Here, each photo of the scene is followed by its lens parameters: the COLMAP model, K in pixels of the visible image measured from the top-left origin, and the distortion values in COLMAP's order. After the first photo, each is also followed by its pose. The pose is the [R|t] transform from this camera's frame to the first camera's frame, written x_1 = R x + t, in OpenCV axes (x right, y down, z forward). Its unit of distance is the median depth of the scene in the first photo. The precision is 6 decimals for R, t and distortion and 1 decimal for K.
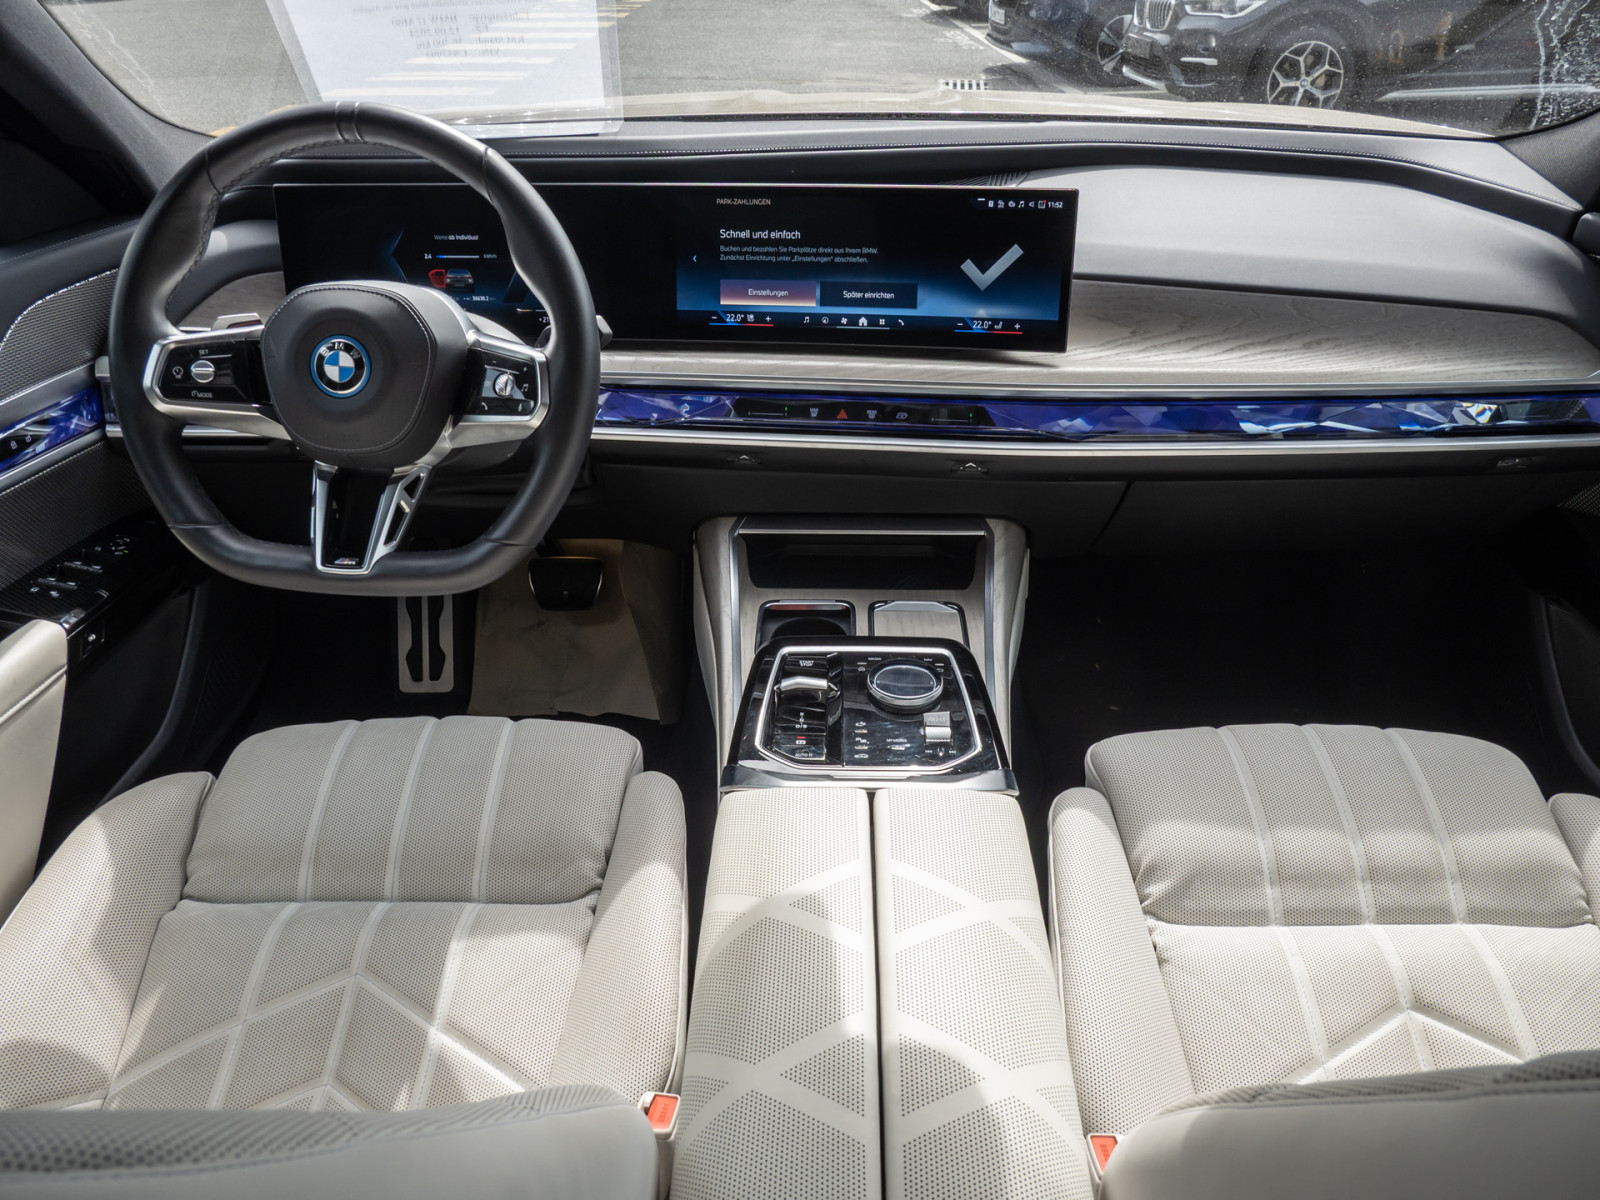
lens RADIAL K [[1152.8, 0, 804.0], [0, 1152.8, 593.2], [0, 0, 1]] dist [-0.045783, 0.011095]
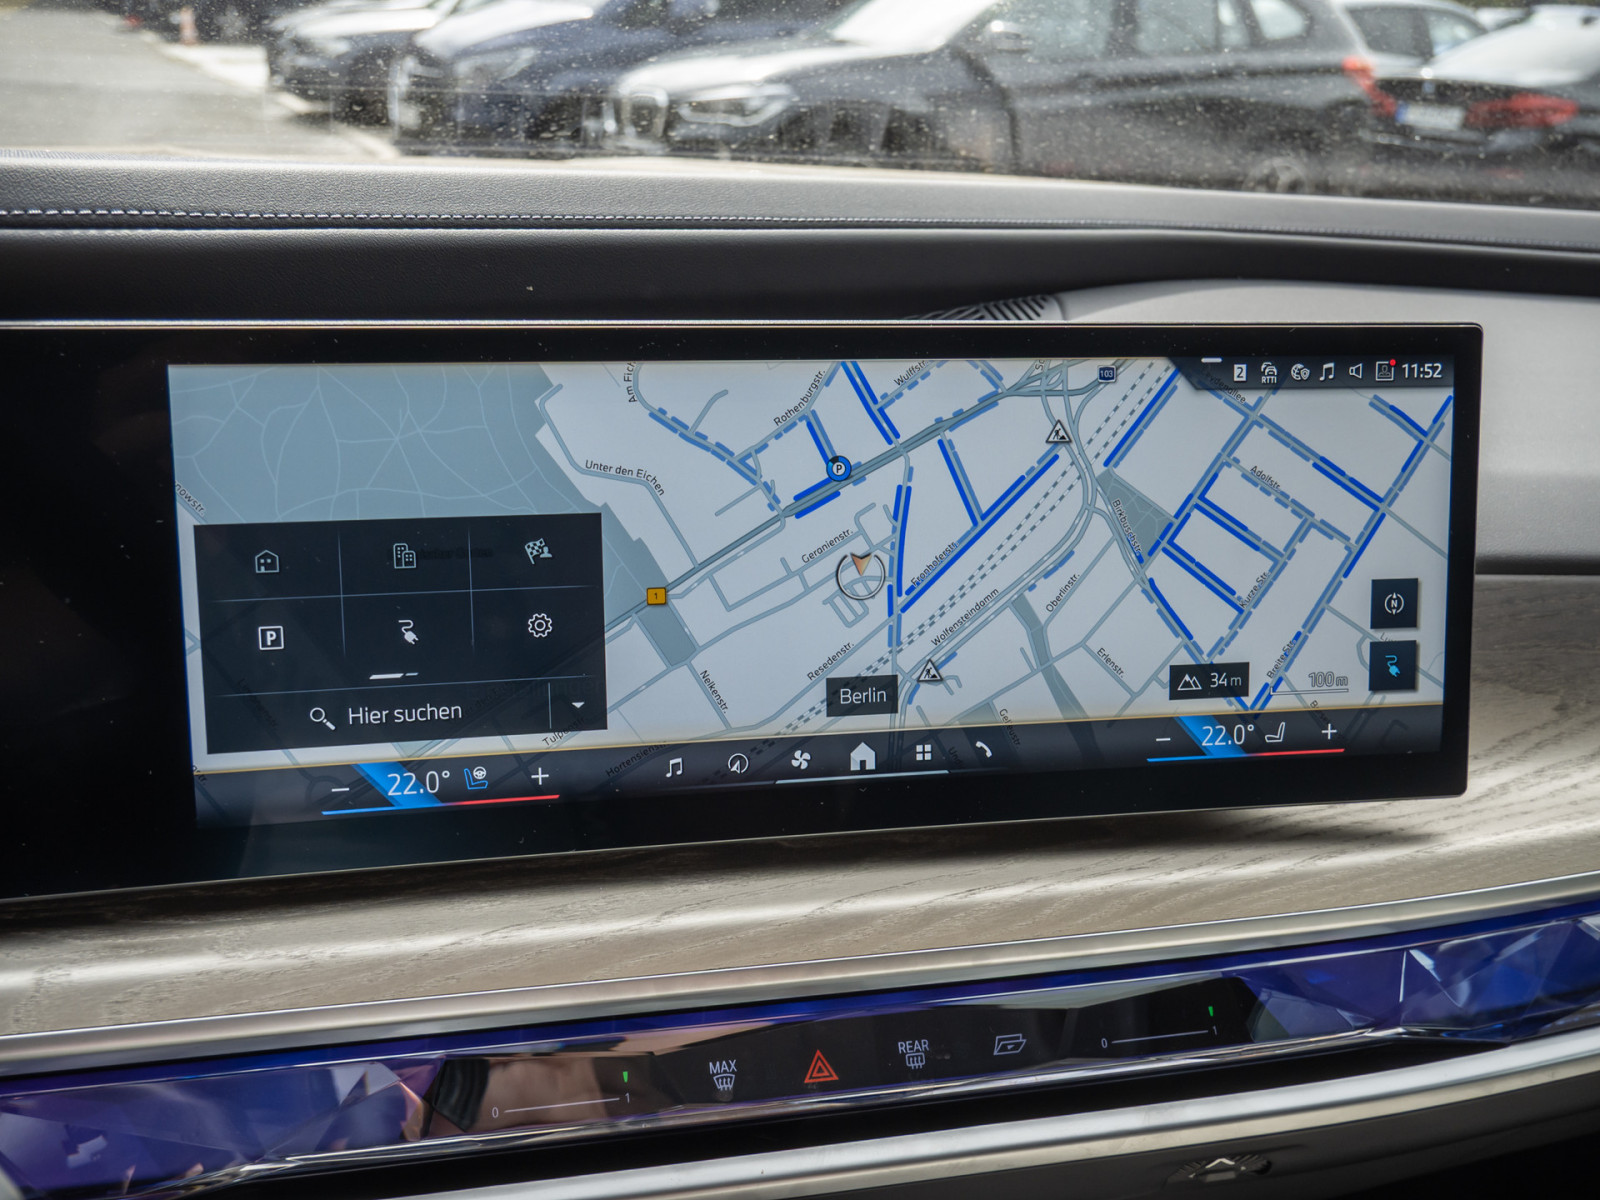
lens RADIAL K [[1648.2, 0, 799.6], [0, 1648.2, 613.9], [0, 0, 1]] dist [-0.007400, 0.000000]
pose [[0.924329, -0.073923, 0.374368, -0.128037], [0.140968, 0.977809, -0.154977, -0.215810], [-0.354604, 0.196024, 0.914238, 0.623966]]
